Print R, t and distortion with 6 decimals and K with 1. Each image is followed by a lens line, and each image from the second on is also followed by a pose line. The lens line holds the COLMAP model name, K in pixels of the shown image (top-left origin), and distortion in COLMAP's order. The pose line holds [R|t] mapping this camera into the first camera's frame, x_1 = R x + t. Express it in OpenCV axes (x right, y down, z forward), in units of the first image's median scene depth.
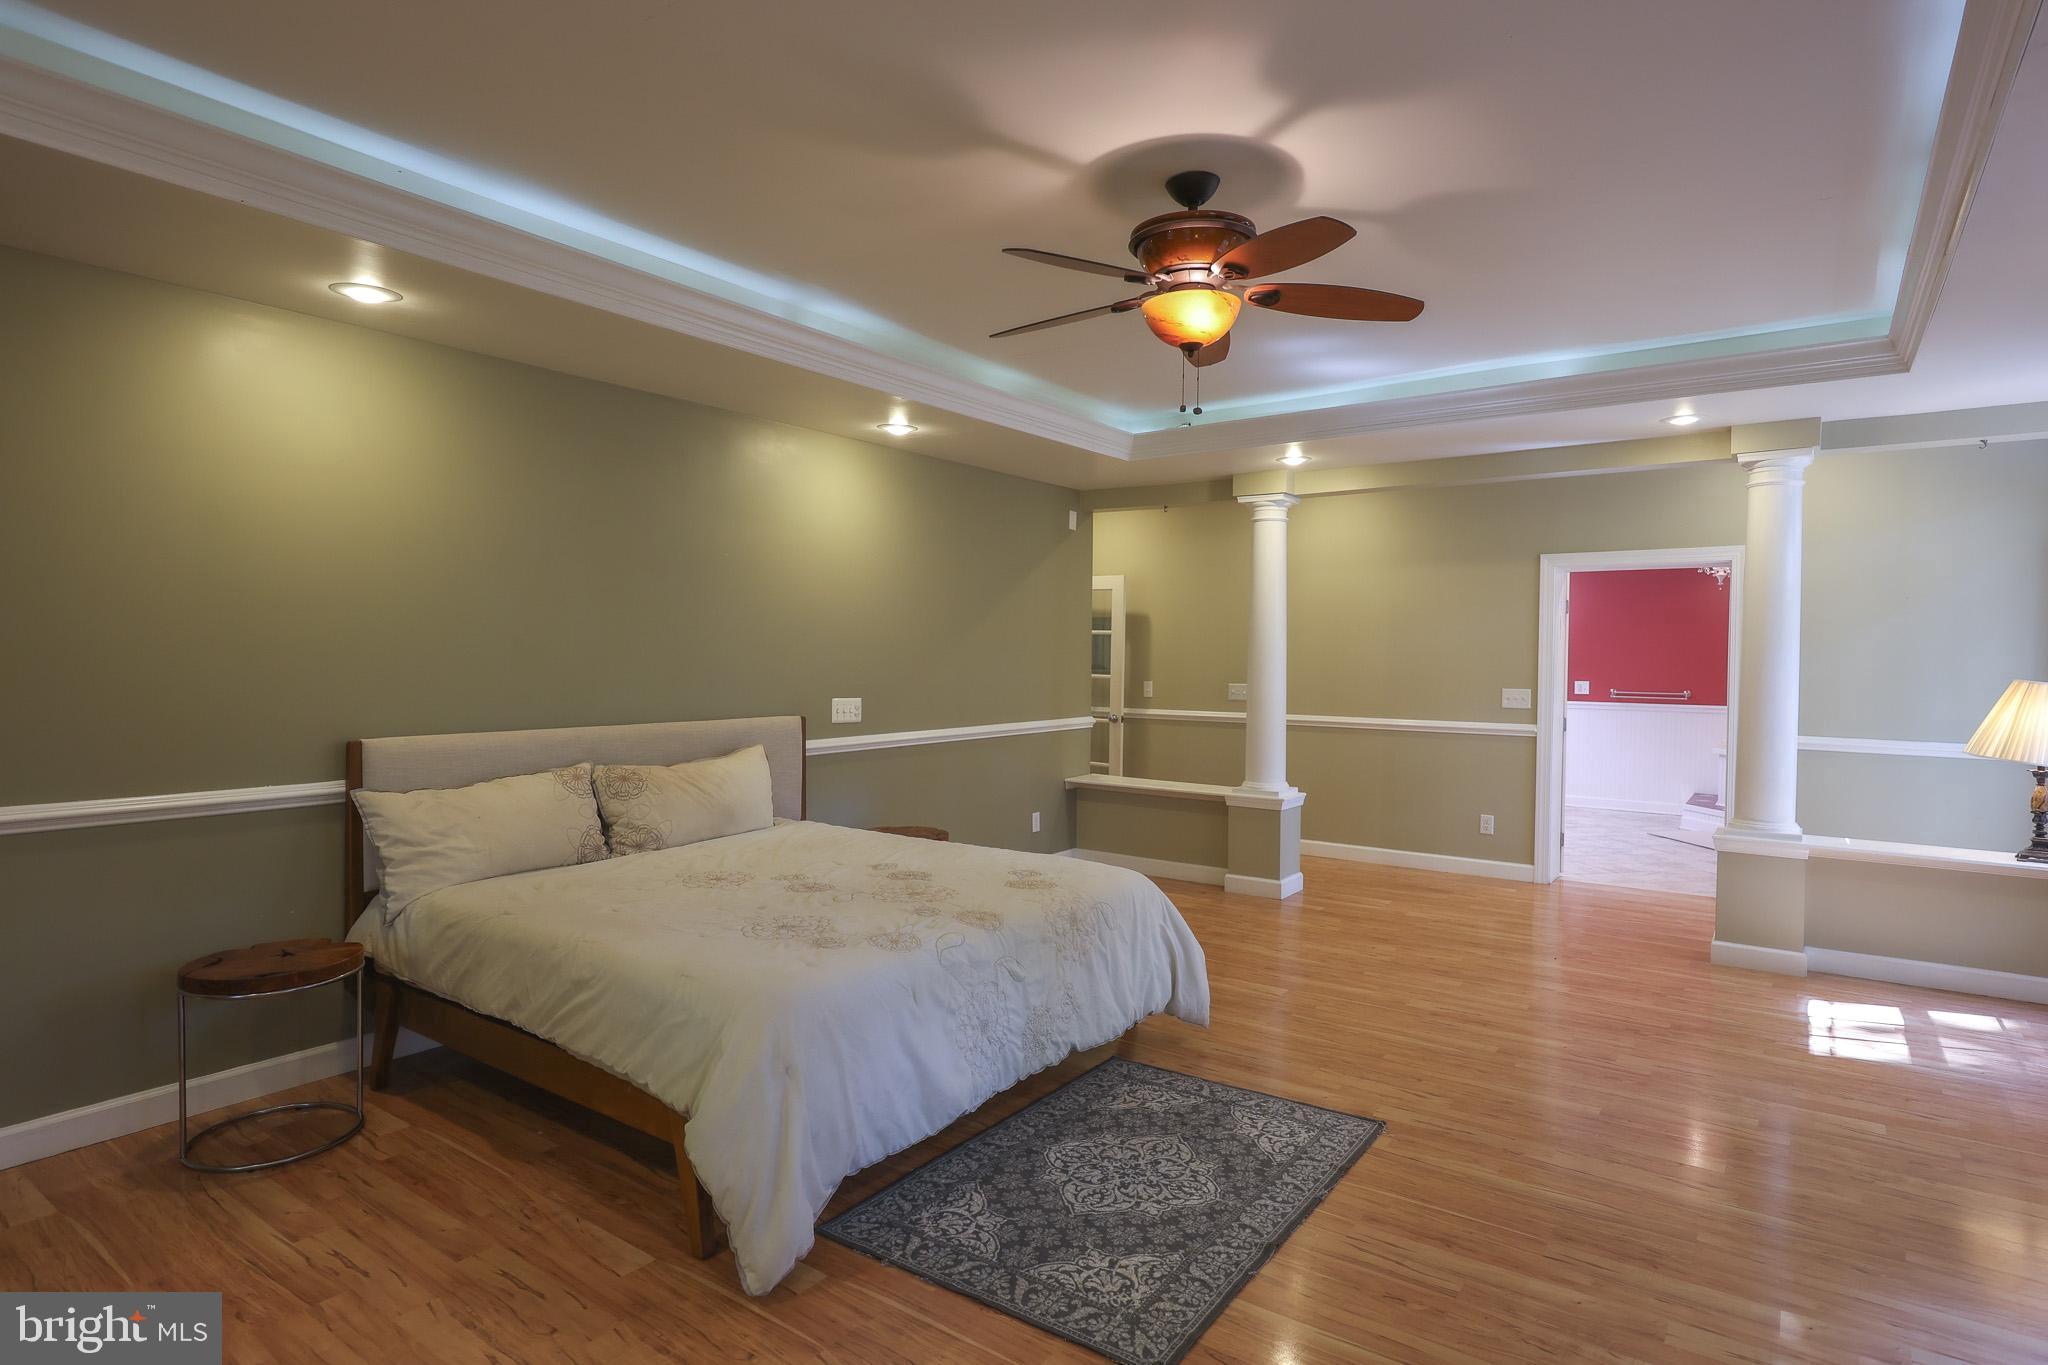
lens RADIAL K [[1097.2, 0, 1018.8], [0, 1097.2, 683.7], [0, 0, 1]] dist [0.008727, -0.002600]
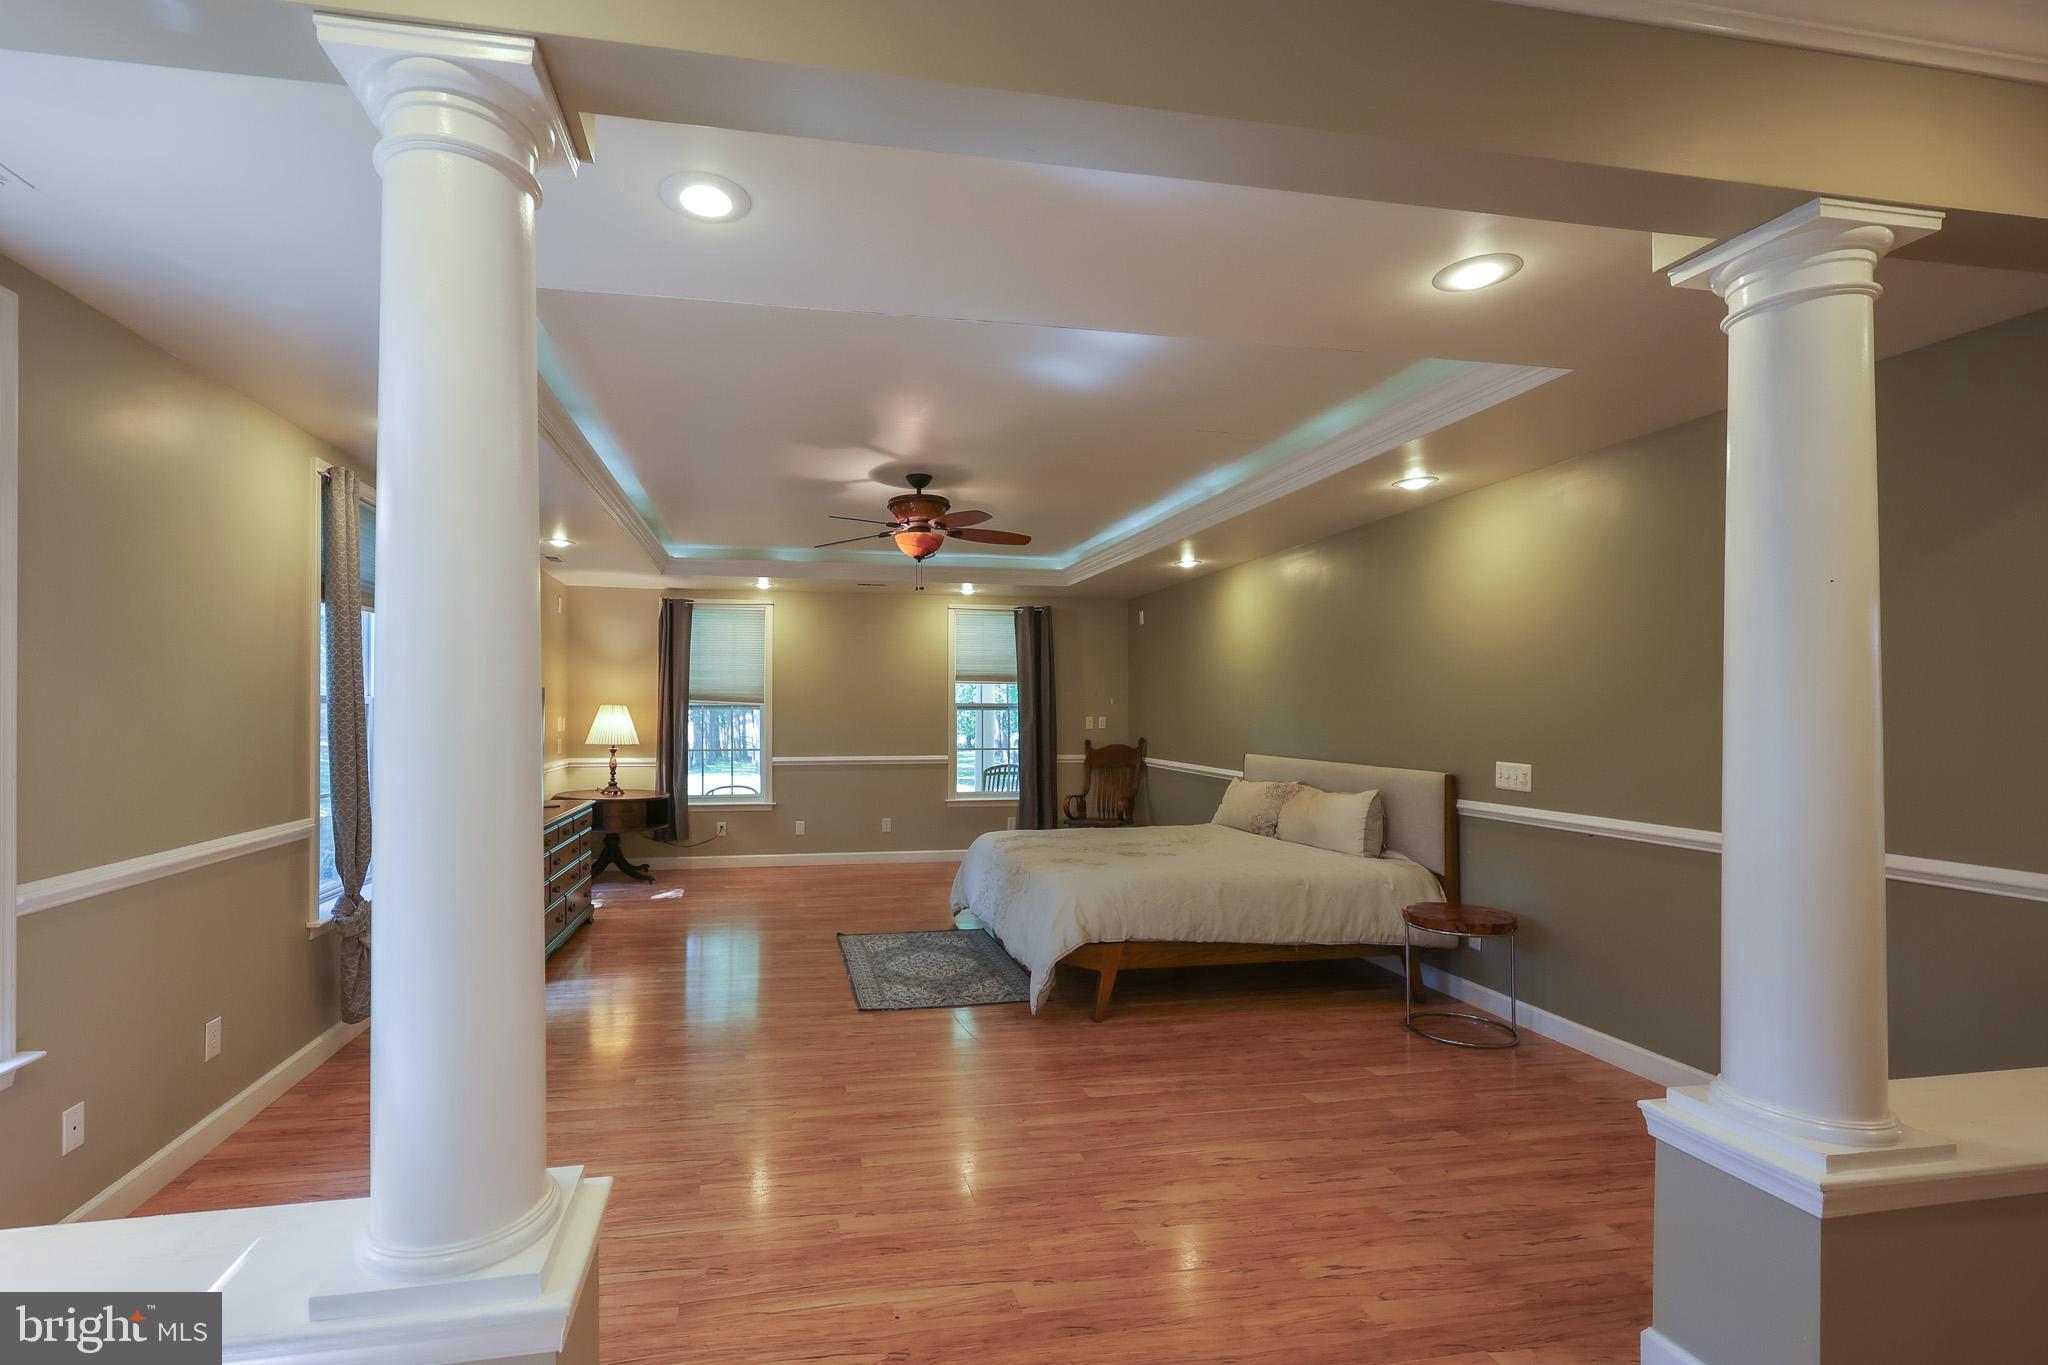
lens RADIAL K [[888.7, 0, 932.2], [0, 888.7, 709.6], [0, 0, 1]] dist [-0.003658, -0.000198]
pose [[-0.698587, -0.010404, -0.715450, 1.158117], [-0.027285, 0.999554, 0.012107, -0.043929], [0.715005, 0.027979, -0.698559, 1.927248]]
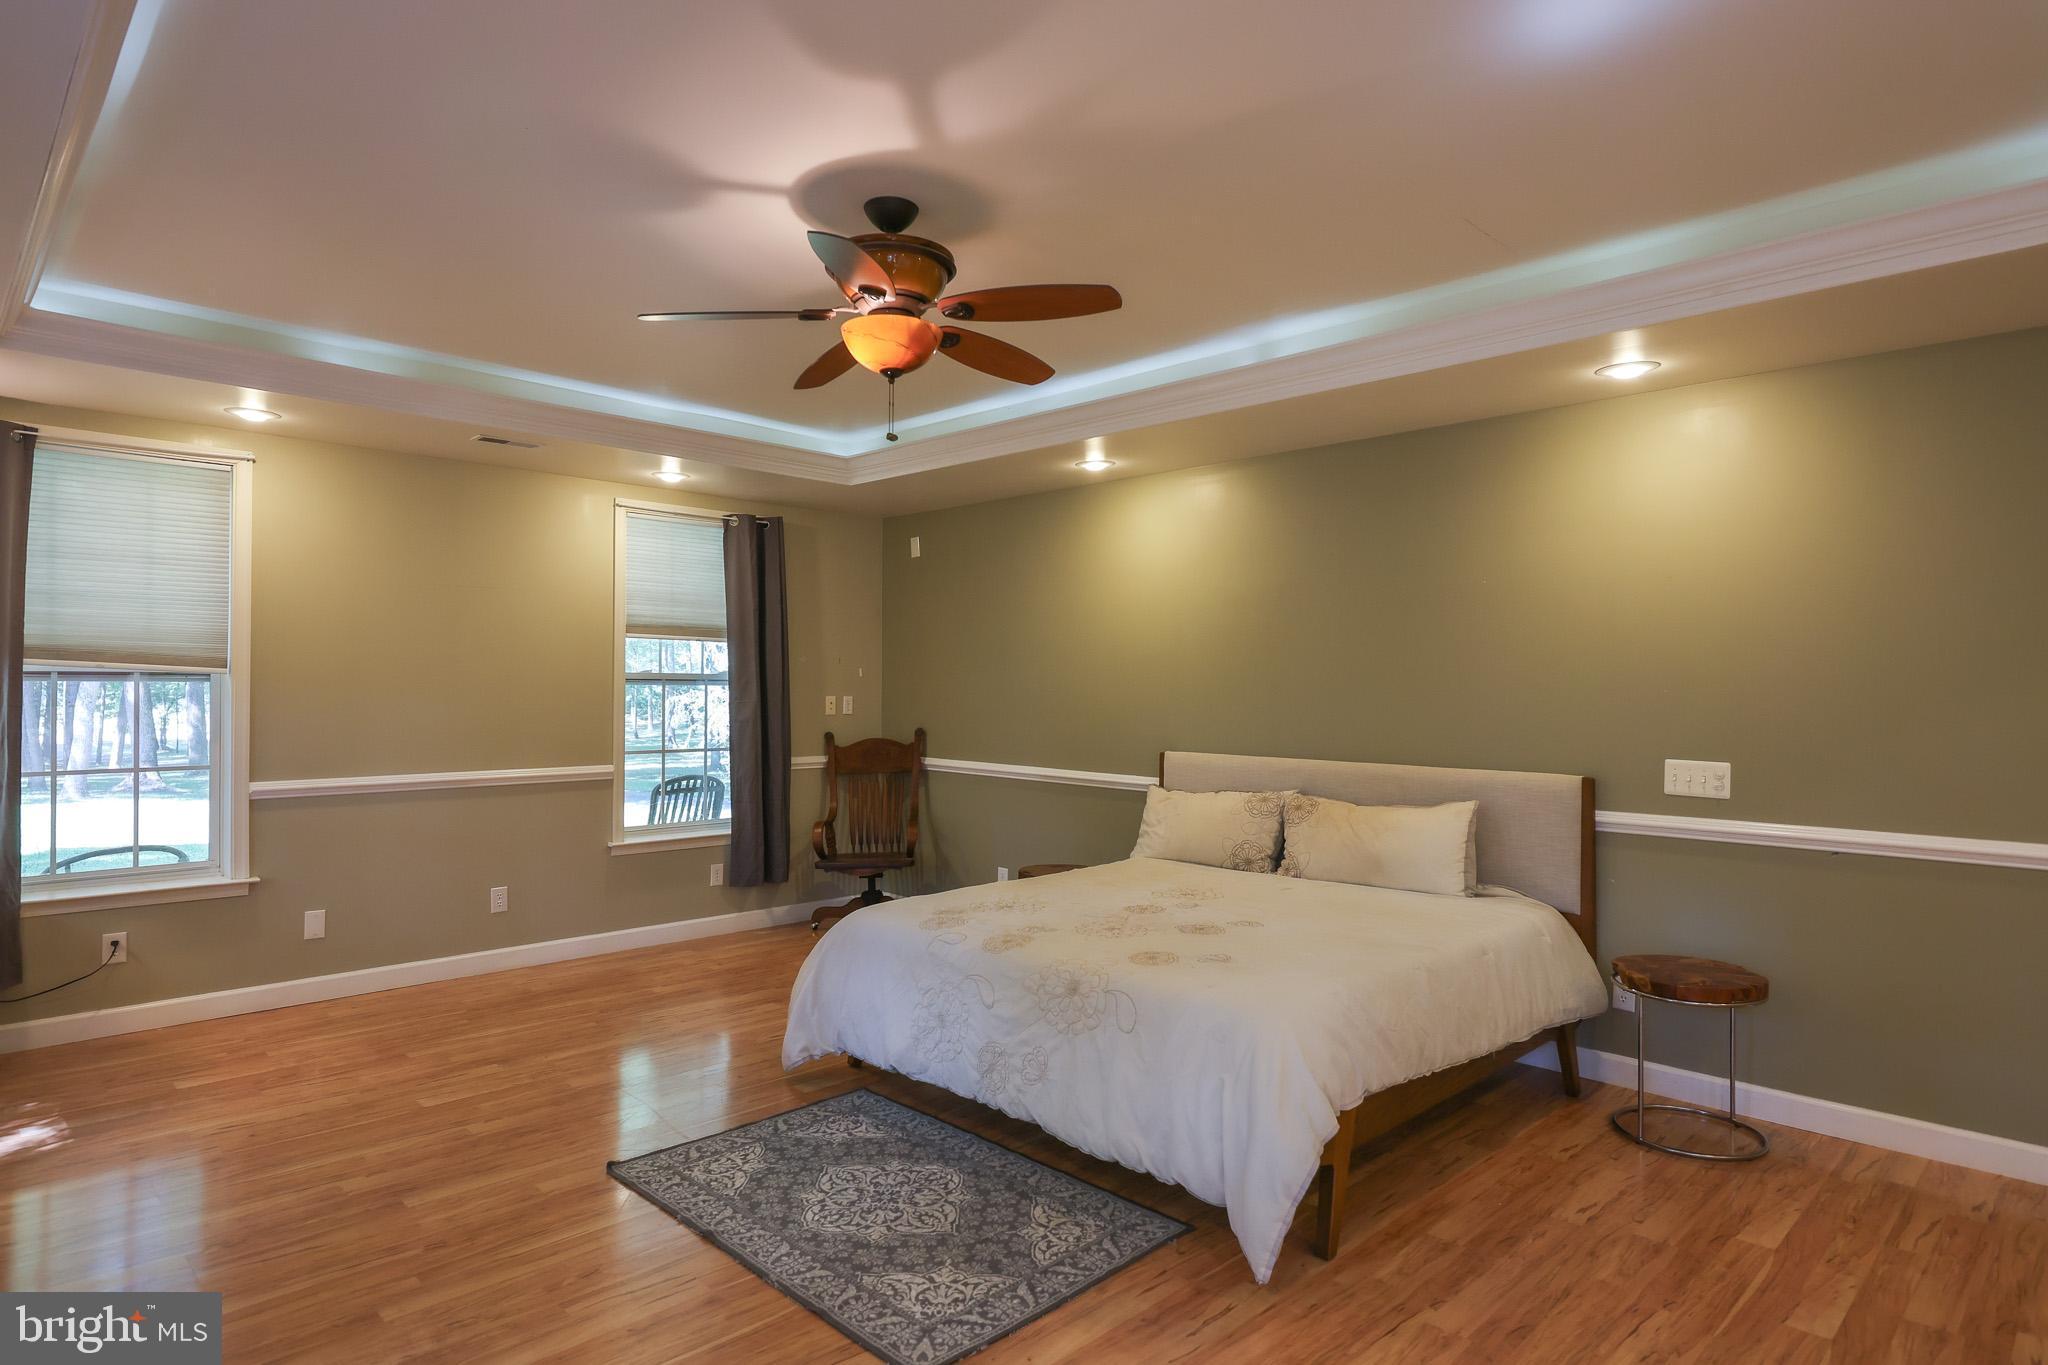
lens RADIAL K [[1128.0, 0, 1022.5], [0, 1128.0, 681.0], [0, 0, 1]] dist [0.004317, 0.000169]
pose [[-0.165491, -0.015428, -0.986091, 1.006907], [-0.035428, 0.999325, -0.009690, -0.024663], [0.985575, 0.033332, -0.165926, 1.155536]]
